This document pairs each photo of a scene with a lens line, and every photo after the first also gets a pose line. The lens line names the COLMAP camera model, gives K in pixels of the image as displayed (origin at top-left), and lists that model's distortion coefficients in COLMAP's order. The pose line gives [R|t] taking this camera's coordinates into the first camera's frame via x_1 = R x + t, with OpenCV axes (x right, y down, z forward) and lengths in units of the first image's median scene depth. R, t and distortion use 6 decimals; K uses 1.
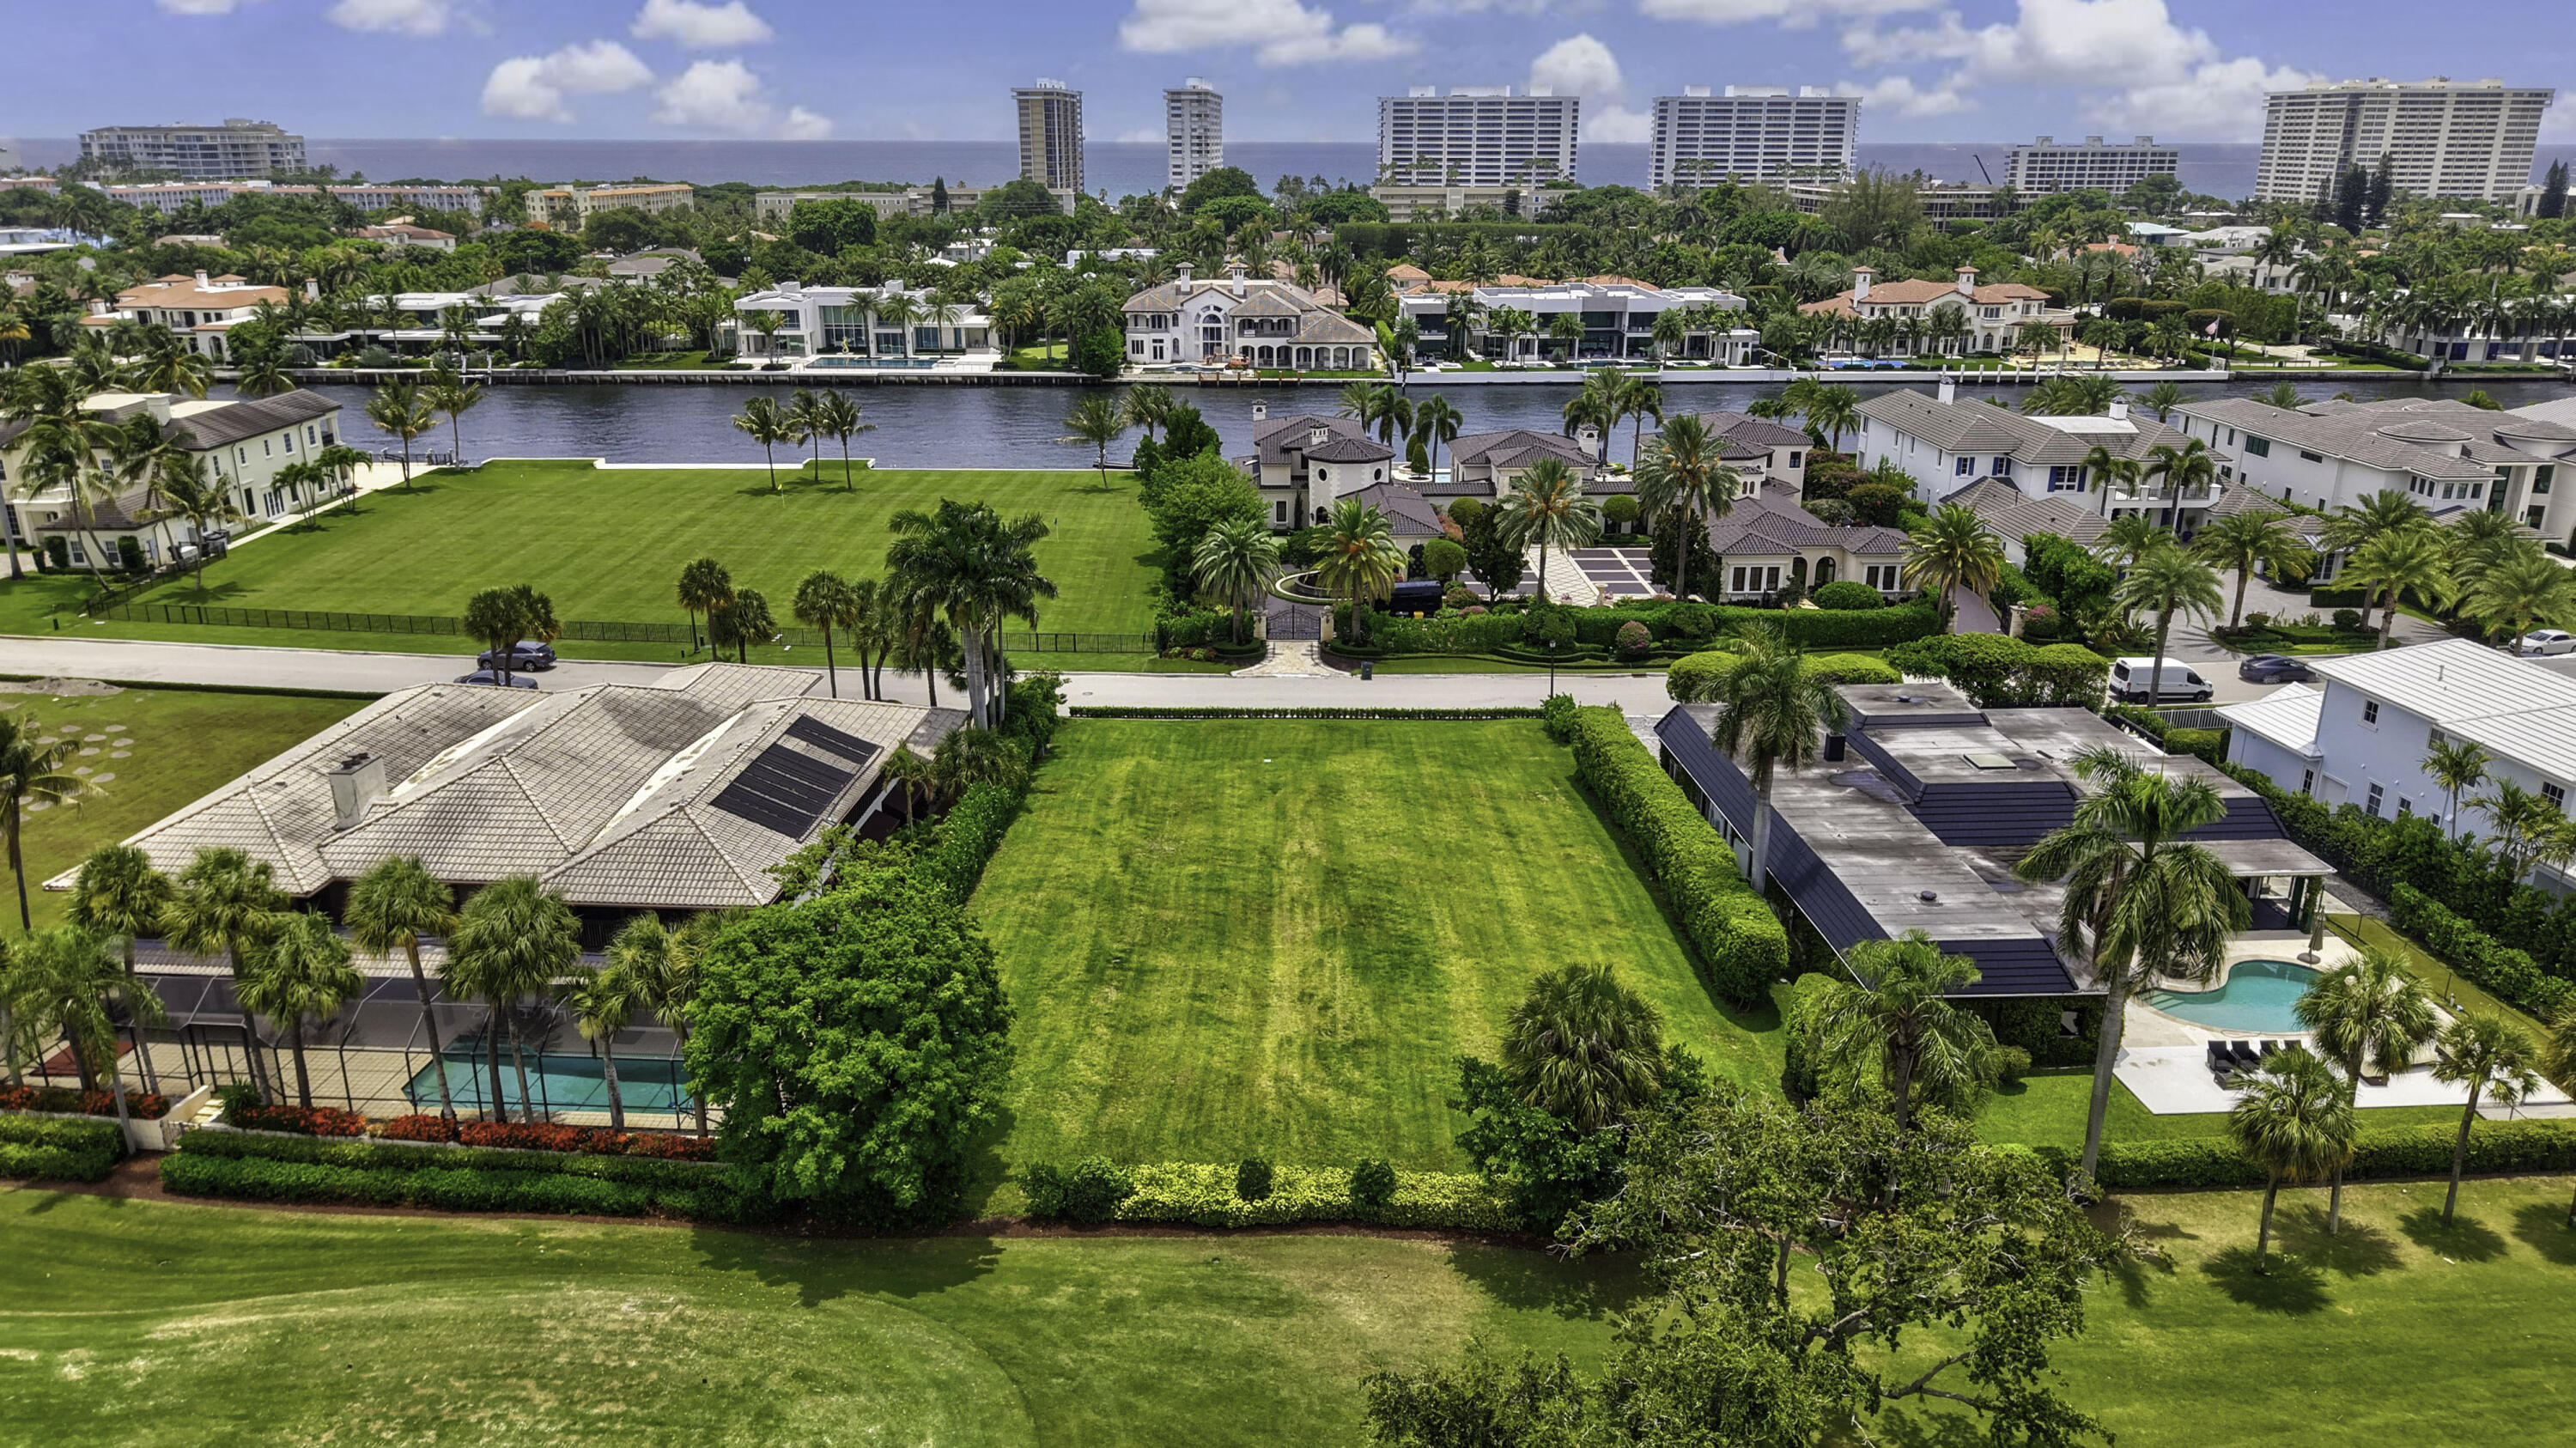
lens RADIAL K [[1751.8, 0, 1287.2], [0, 1751.8, 763.8], [0, 0, 1]] dist [0.054316, -0.060127]
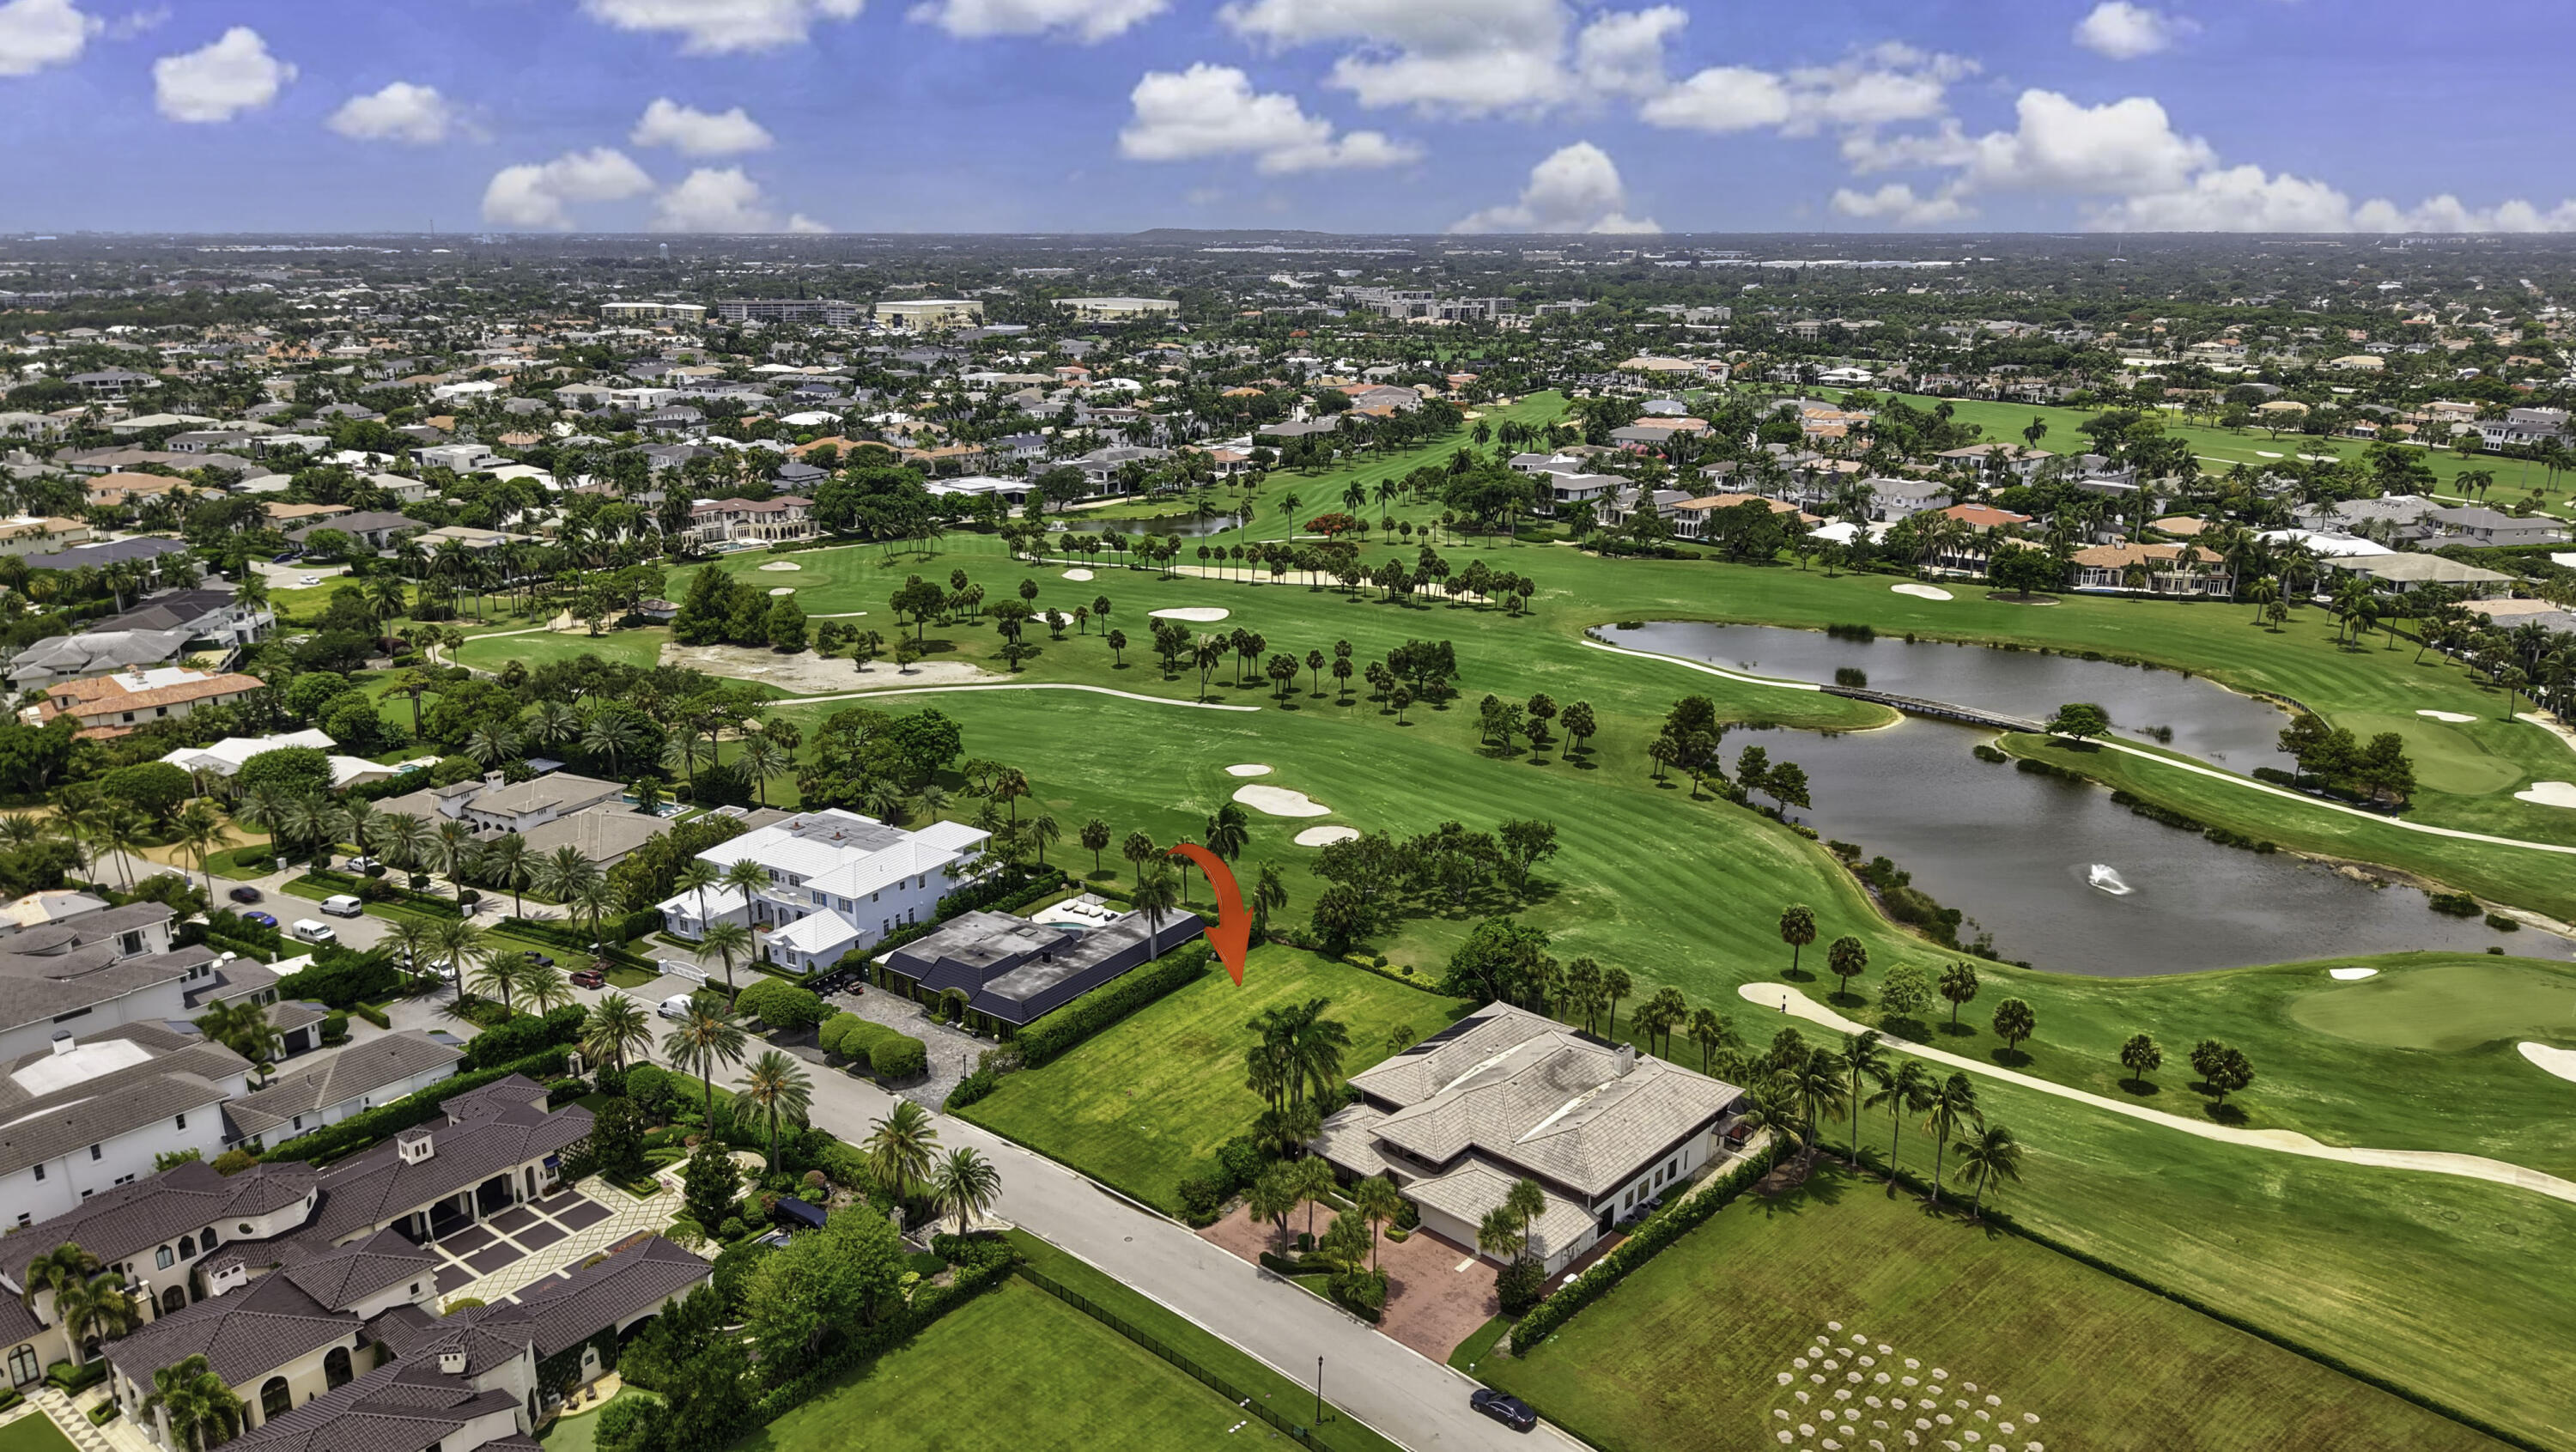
lens RADIAL K [[1736.9, 0, 1288.0], [0, 1736.9, 726.0], [0, 0, 1]] dist [0.087611, -0.140654]
pose [[-0.772875, -0.176015, 0.609659, -1.010877], [0.214749, 0.831518, 0.512309, -1.084981], [-0.597116, 0.526875, -0.604860, 1.625697]]
